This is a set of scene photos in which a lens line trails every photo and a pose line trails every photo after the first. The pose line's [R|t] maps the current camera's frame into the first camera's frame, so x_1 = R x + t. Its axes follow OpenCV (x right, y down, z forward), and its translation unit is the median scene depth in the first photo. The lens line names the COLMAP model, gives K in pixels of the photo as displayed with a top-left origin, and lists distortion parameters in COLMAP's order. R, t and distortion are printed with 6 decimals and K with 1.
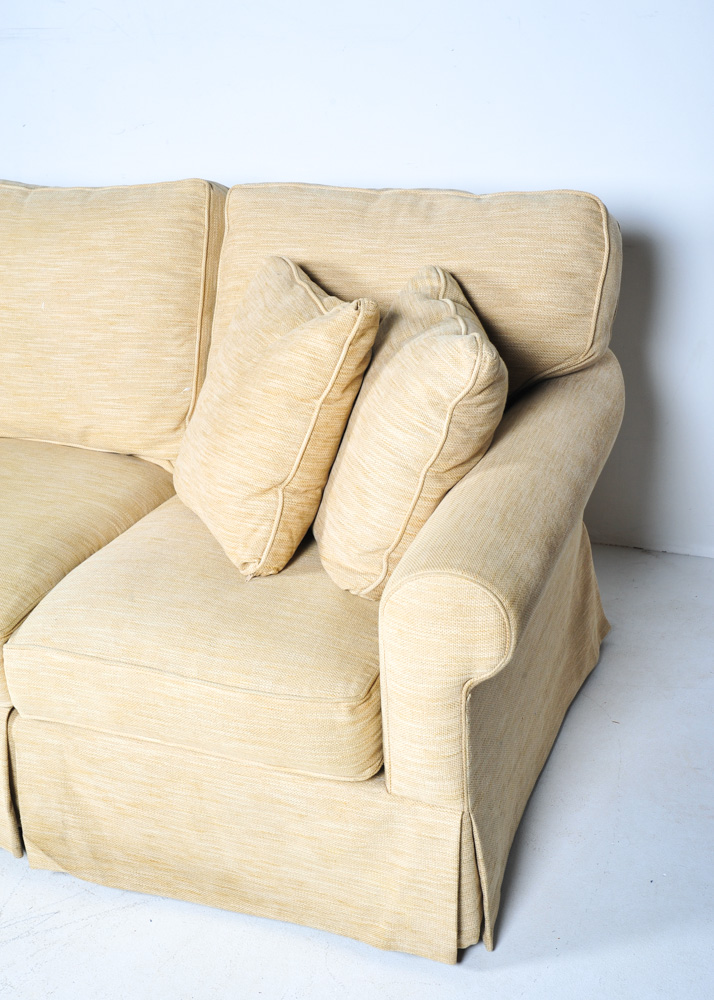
lens RADIAL K [[1197.6, 0, 366.8], [0, 1197.6, 534.6], [0, 0, 1]] dist [0.017881, 0.000000]
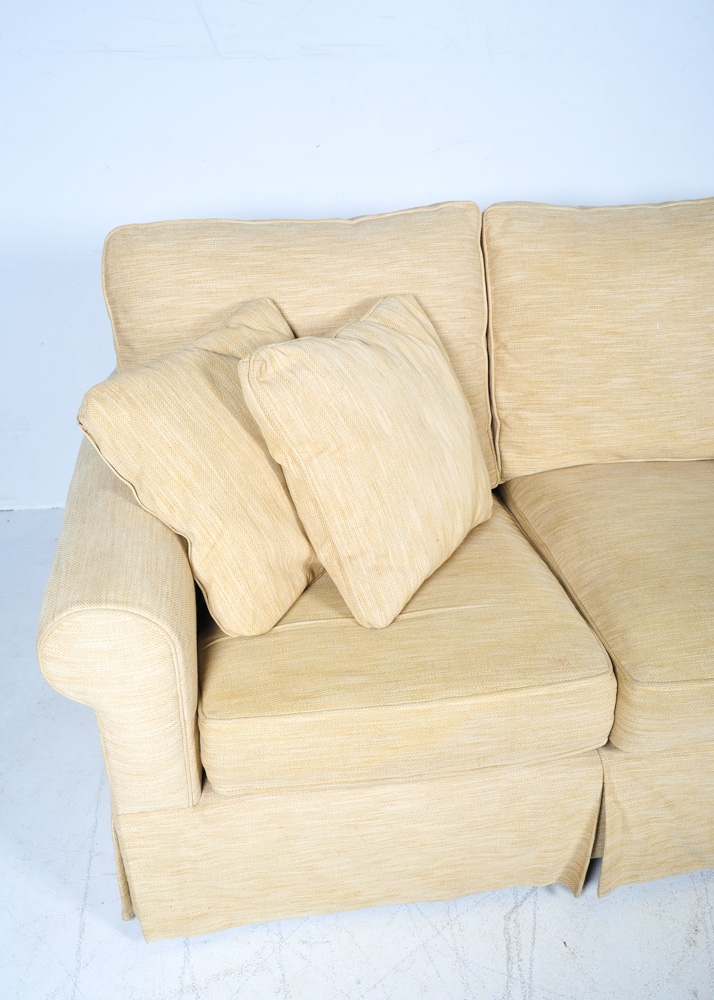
lens RADIAL K [[941.7, 0, 376.4], [0, 941.7, 527.9], [0, 0, 1]] dist [-0.045044, 0.000000]
pose [[0.854833, -0.207016, 0.475821, -1.053945], [0.176761, 0.978302, 0.108073, -0.183448], [-0.487870, -0.008278, 0.872877, 0.523834]]
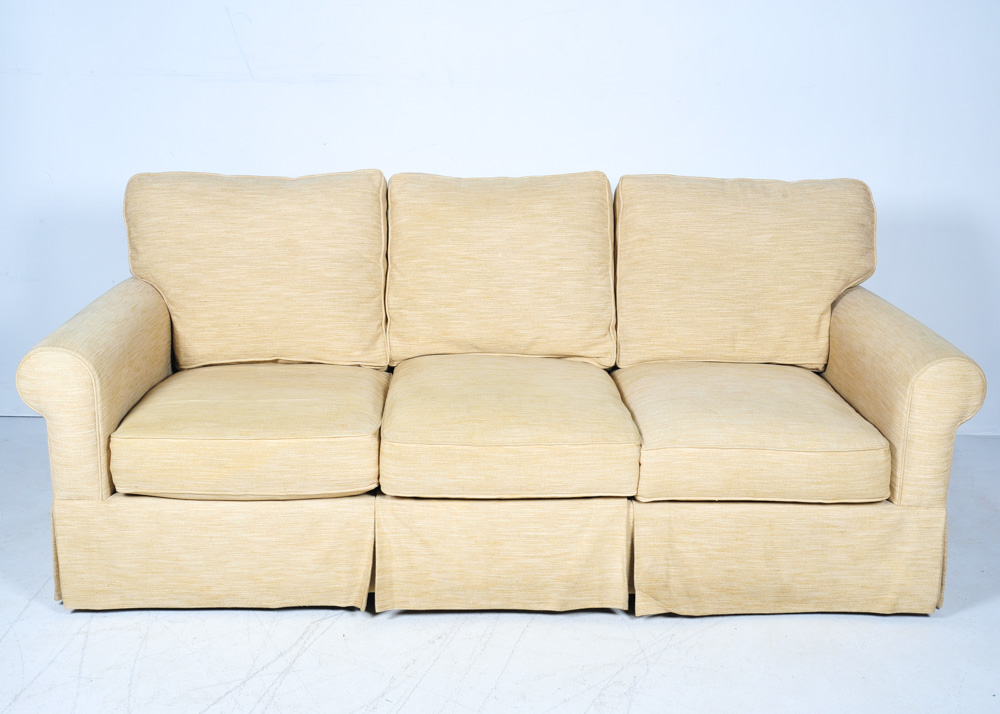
lens RADIAL K [[1197.6, 0, 509.2], [0, 1197.6, 375.9], [0, 0, 1]] dist [0.017881, 0.000000]
pose [[0.915874, -0.039426, 0.399524, -1.000950], [0.112557, 0.980470, -0.161273, 0.214795], [-0.385363, 0.192675, 0.902425, -0.302638]]
